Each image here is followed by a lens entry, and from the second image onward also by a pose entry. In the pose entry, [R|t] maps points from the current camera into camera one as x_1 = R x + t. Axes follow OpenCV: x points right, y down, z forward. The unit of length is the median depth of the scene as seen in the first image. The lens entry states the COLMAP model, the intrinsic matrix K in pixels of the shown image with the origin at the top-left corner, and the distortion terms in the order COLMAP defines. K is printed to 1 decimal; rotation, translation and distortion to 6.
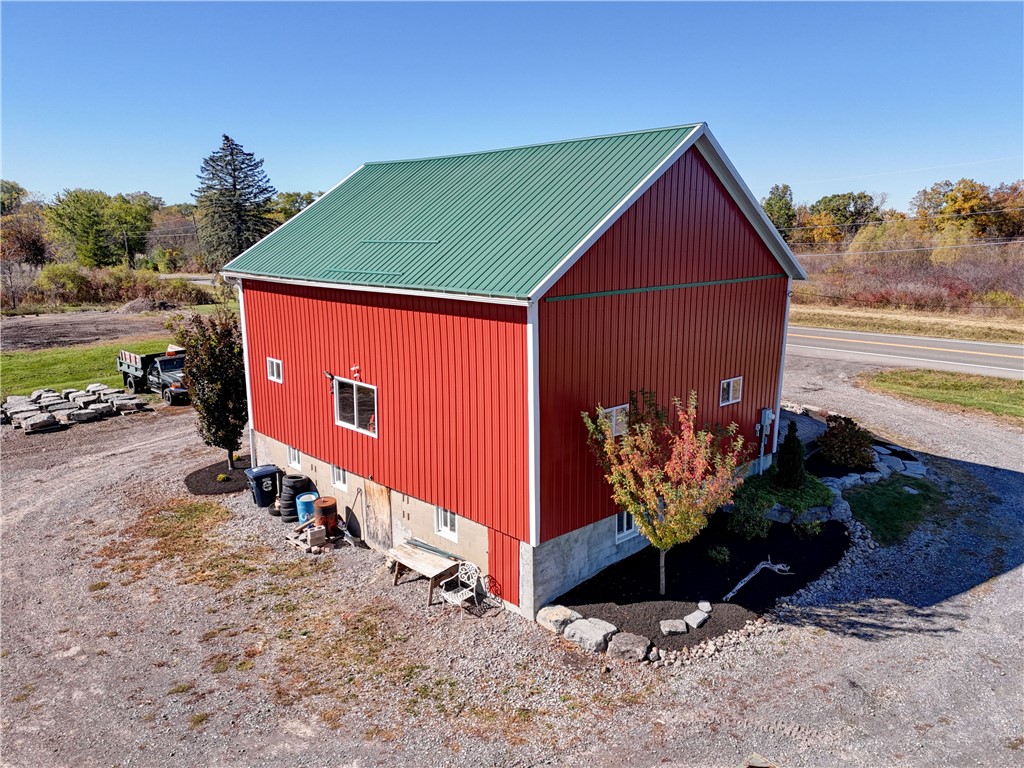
lens RADIAL K [[750.5, 0, 517.8], [0, 750.5, 382.8], [0, 0, 1]] dist [0.081595, -0.075622]
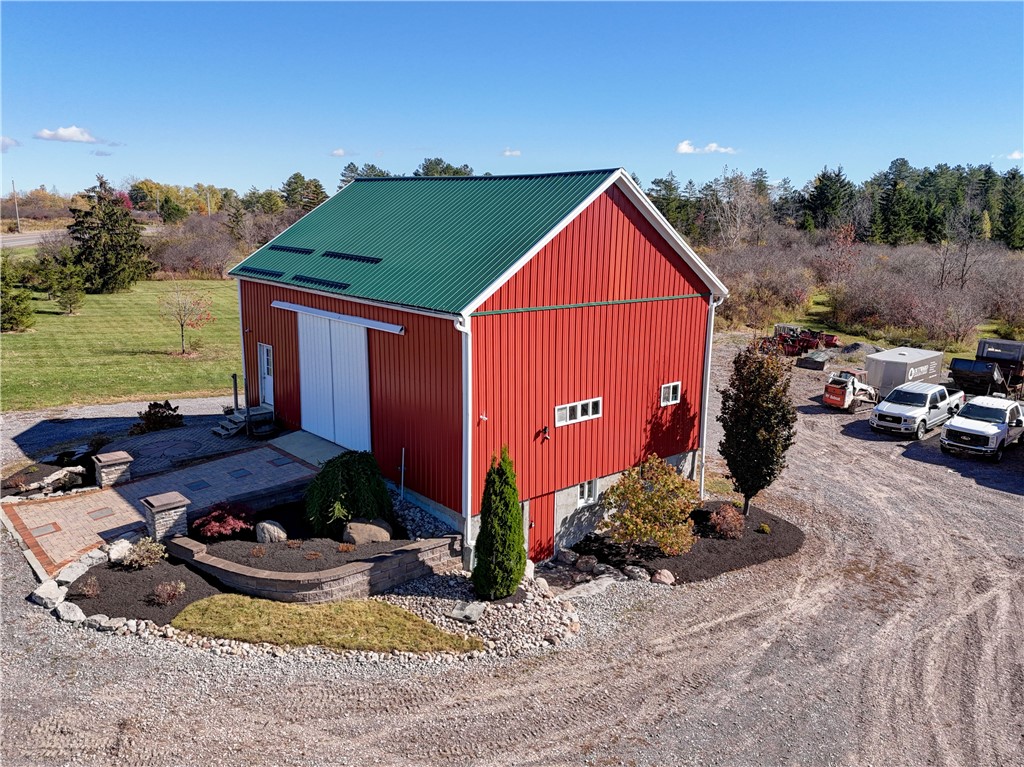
lens RADIAL K [[750.5, 0, 517.8], [0, 750.5, 382.3], [0, 0, 1]] dist [0.081595, -0.075622]
pose [[-0.999095, -0.024131, 0.035027, -0.172788], [-0.008100, 0.916361, 0.400271, -0.530407], [-0.041756, 0.399625, -0.915727, 2.377233]]
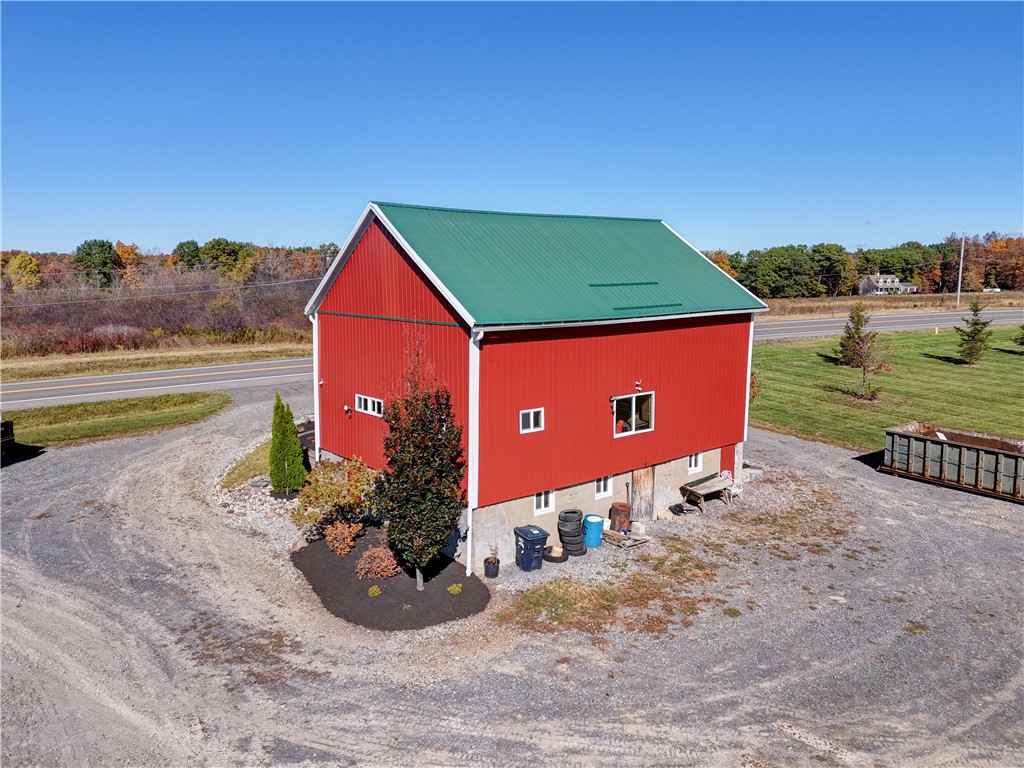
lens RADIAL K [[750.5, 0, 517.8], [0, 750.5, 382.8], [0, 0, 1]] dist [0.081595, -0.075622]
pose [[0.060144, -0.142830, 0.987918, -1.448858], [0.200114, 0.971342, 0.128251, -0.217612], [-0.977925, 0.189983, 0.087003, 1.063022]]
